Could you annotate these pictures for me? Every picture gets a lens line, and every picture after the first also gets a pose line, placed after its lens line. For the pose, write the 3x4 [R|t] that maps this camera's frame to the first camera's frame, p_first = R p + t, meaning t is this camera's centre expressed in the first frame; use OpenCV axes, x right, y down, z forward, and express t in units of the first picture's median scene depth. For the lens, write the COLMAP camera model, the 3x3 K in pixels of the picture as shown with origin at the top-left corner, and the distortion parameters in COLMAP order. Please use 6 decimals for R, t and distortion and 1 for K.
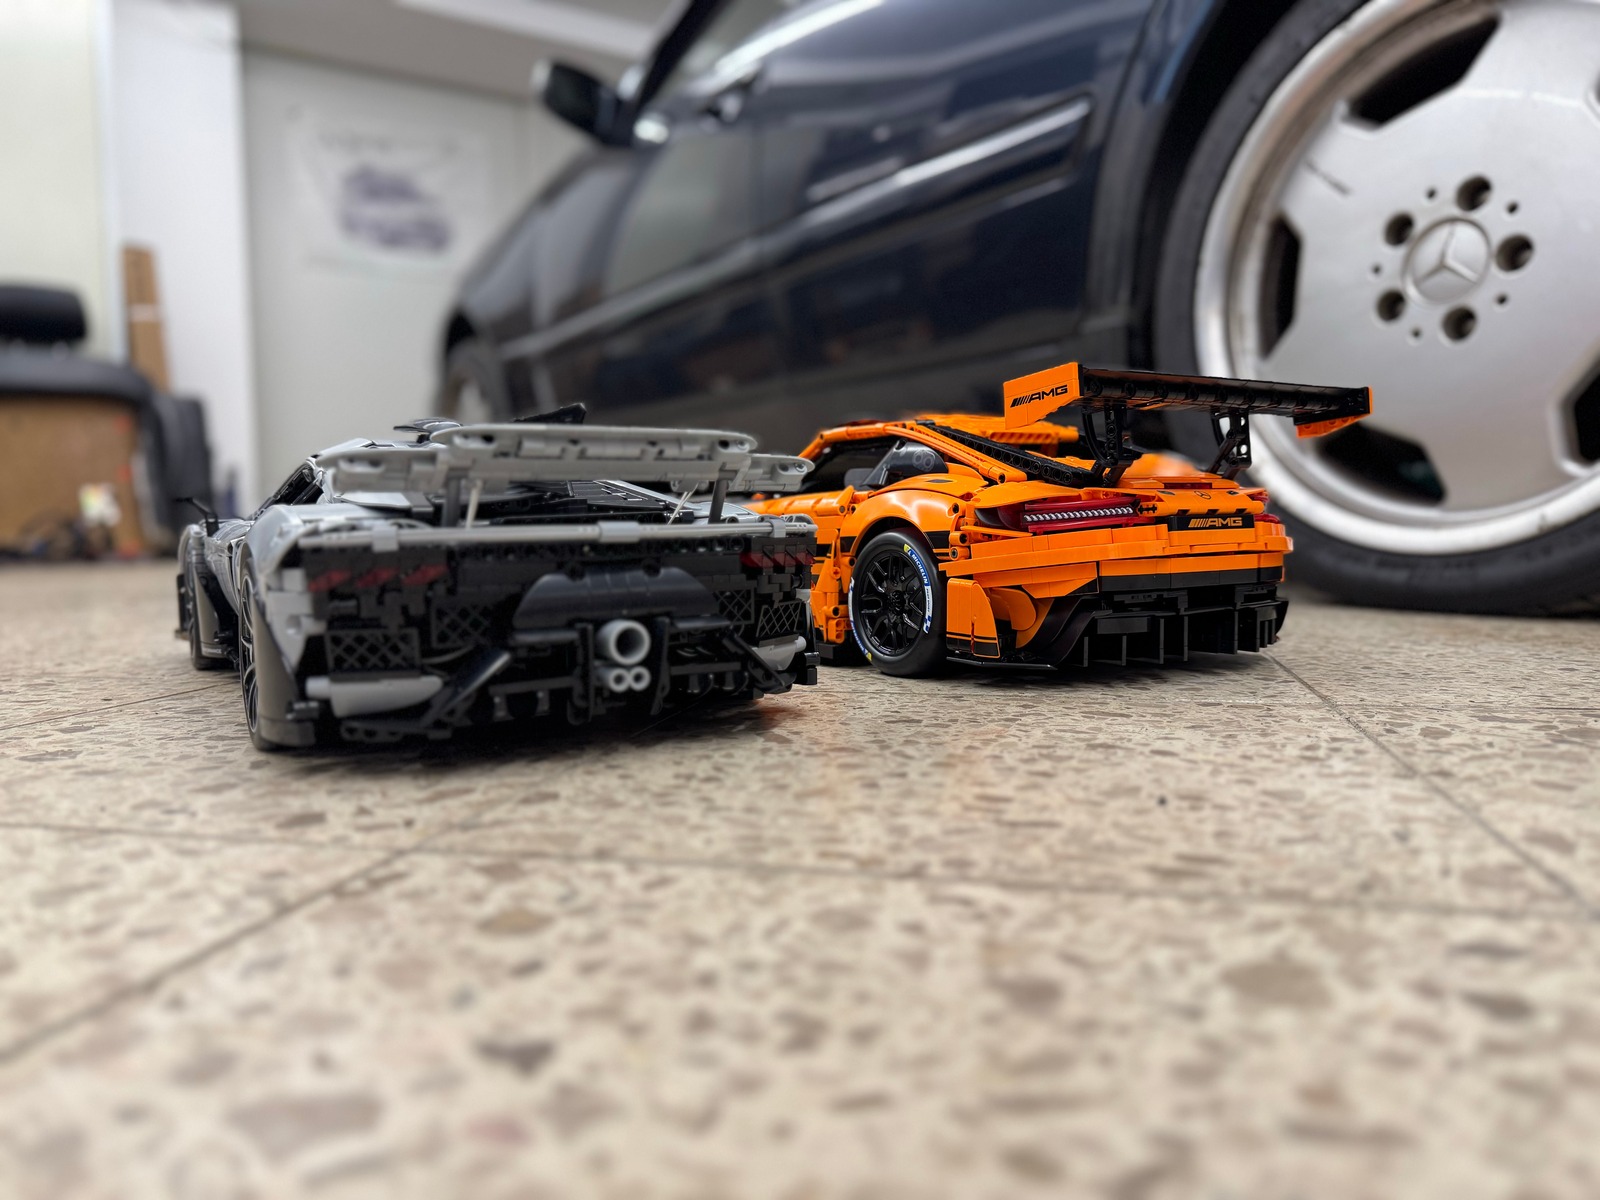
lens RADIAL K [[1139.8, 0, 800.0], [0, 1139.8, 600.0], [0, 0, 1]] dist [-0.001653, -0.029693]
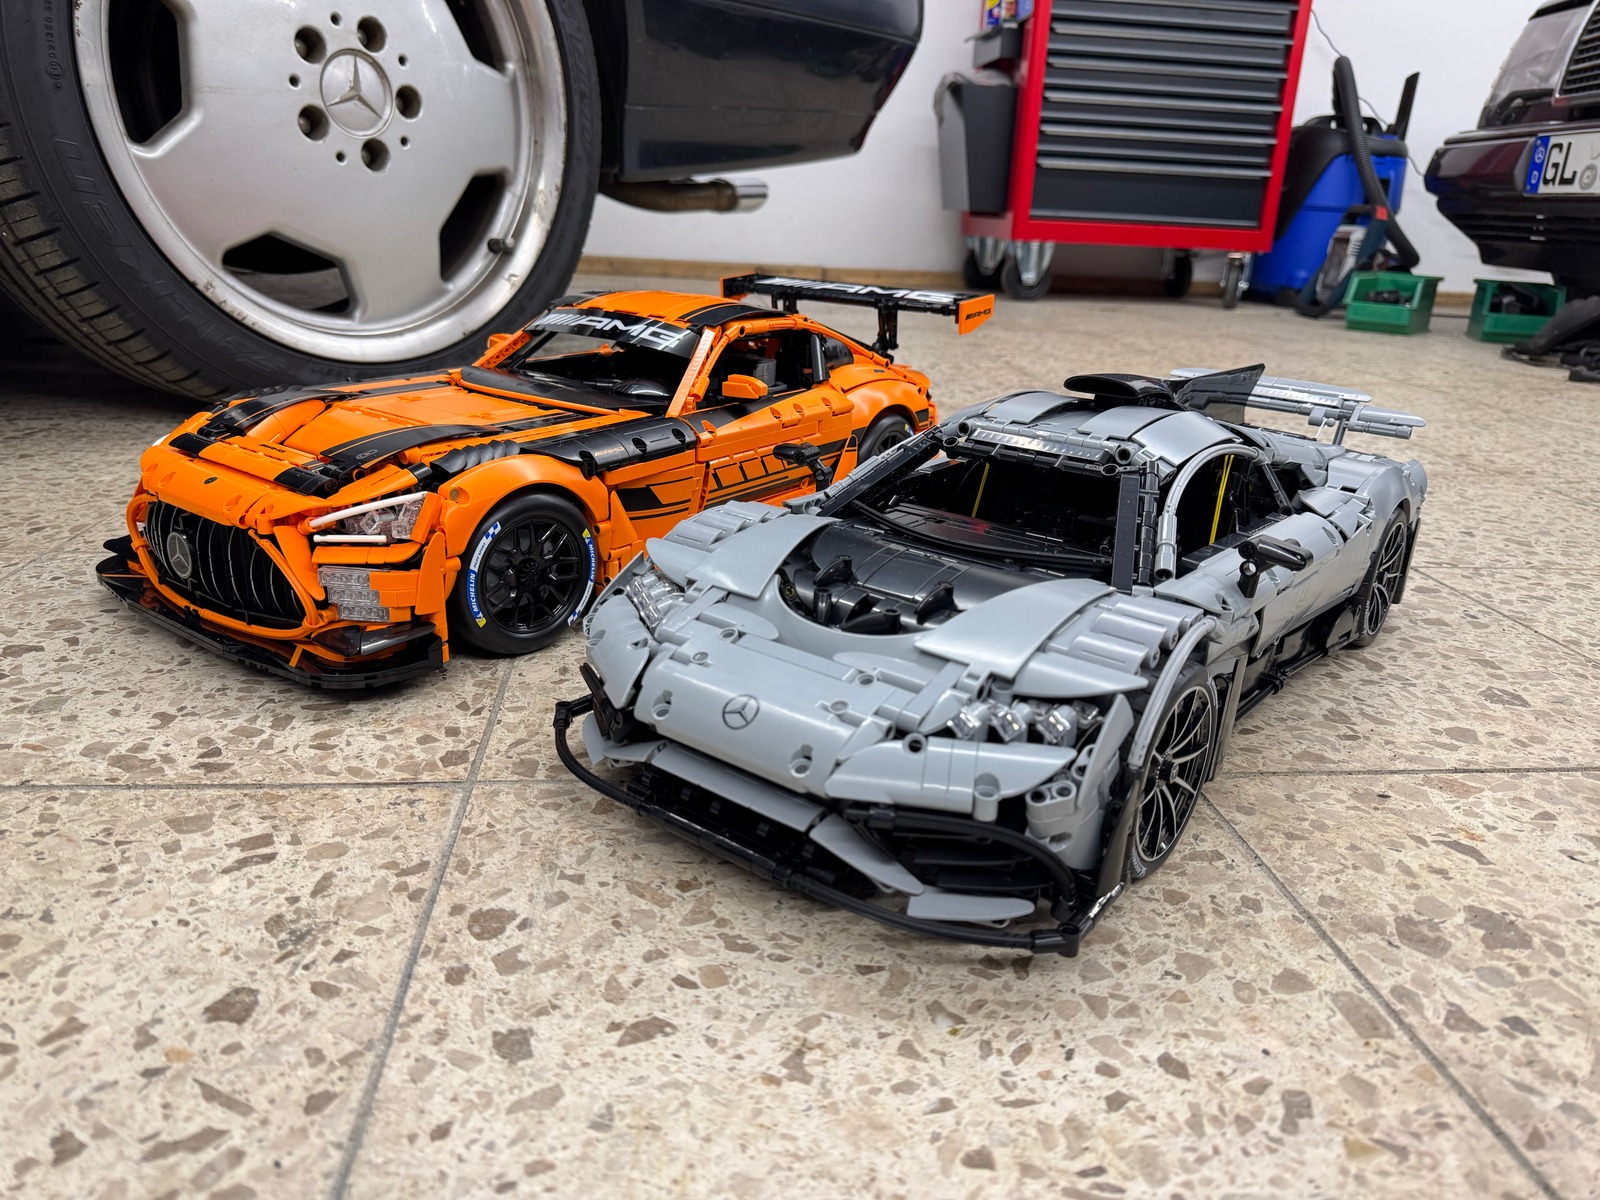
lens RADIAL K [[1139.8, 0, 800.0], [0, 1139.8, 600.0], [0, 0, 1]] dist [-0.001653, -0.029693]
pose [[-0.326630, -0.306567, 0.894052, -0.694832], [0.025700, 0.942704, 0.332639, -0.186340], [-0.944803, 0.131627, -0.300037, 0.973775]]
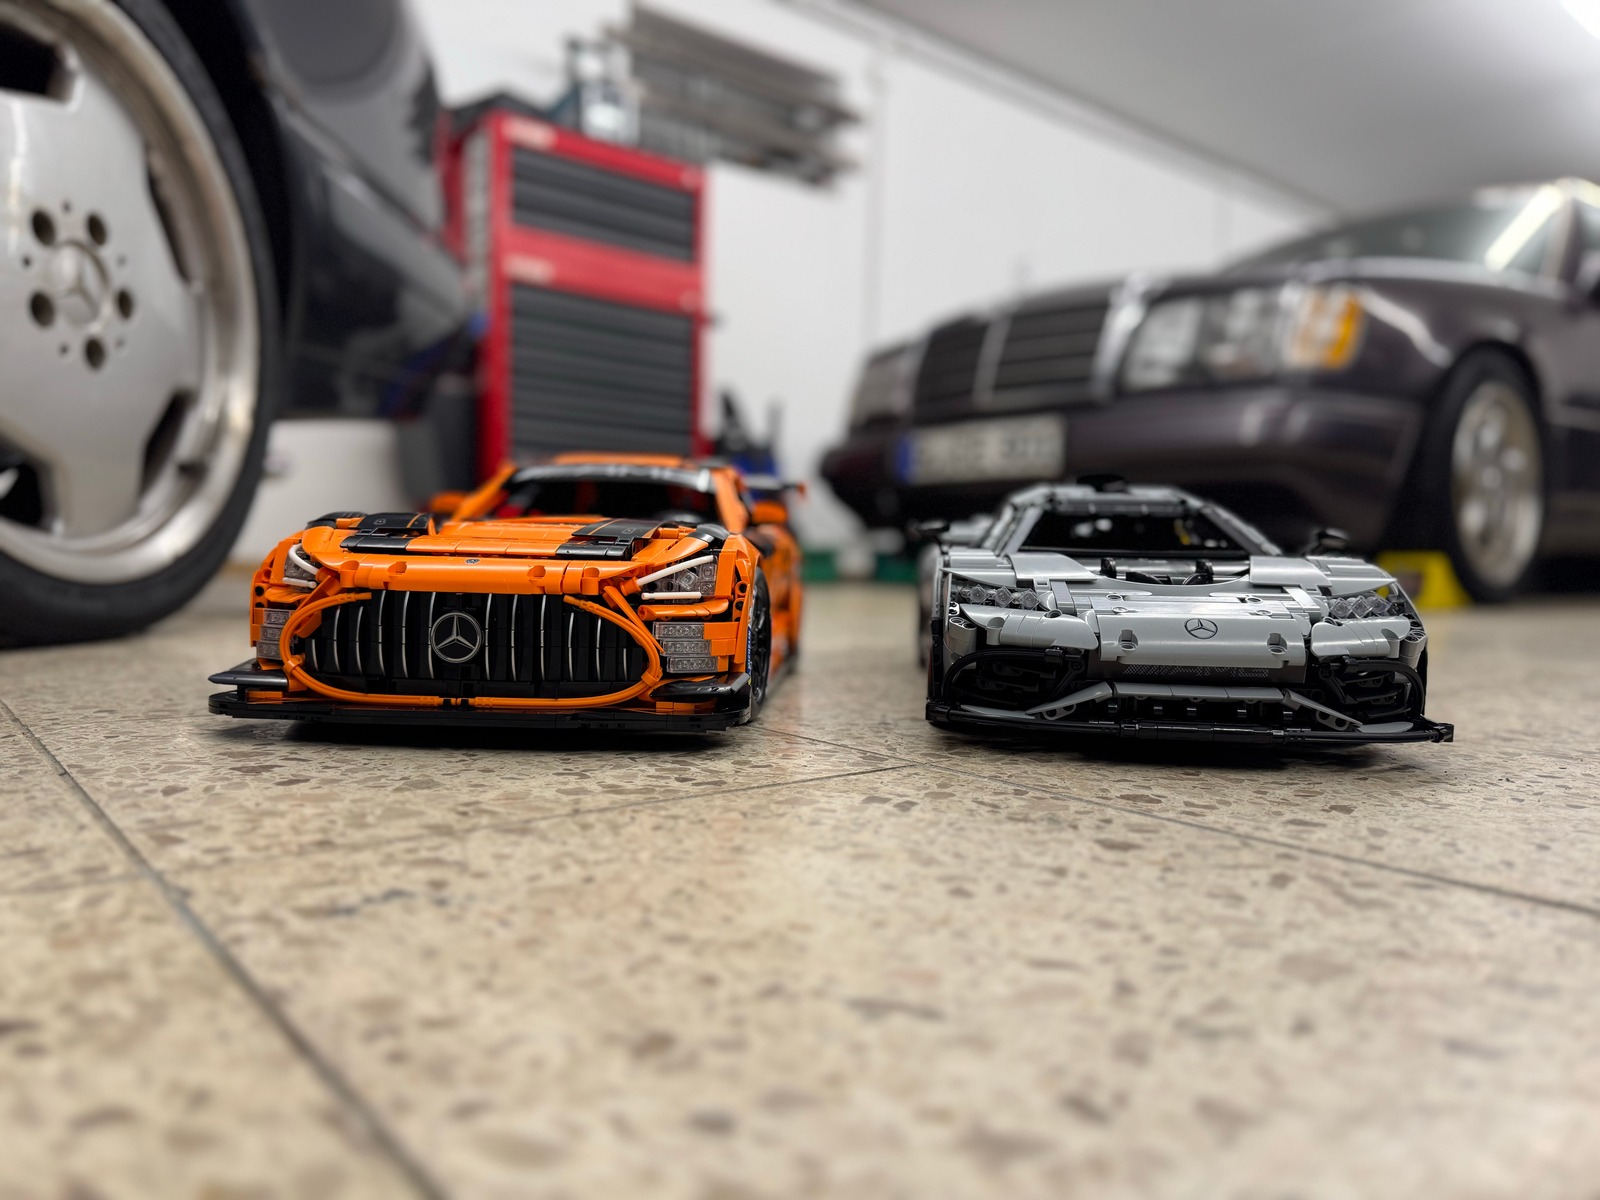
lens RADIAL K [[1139.8, 0, 800.0], [0, 1139.8, 600.0], [0, 0, 1]] dist [-0.001653, -0.029693]
pose [[-0.784048, -0.027161, 0.620105, -0.532551], [0.029588, 0.996271, 0.081047, -0.085167], [-0.619994, 0.081893, -0.780321, 1.382595]]
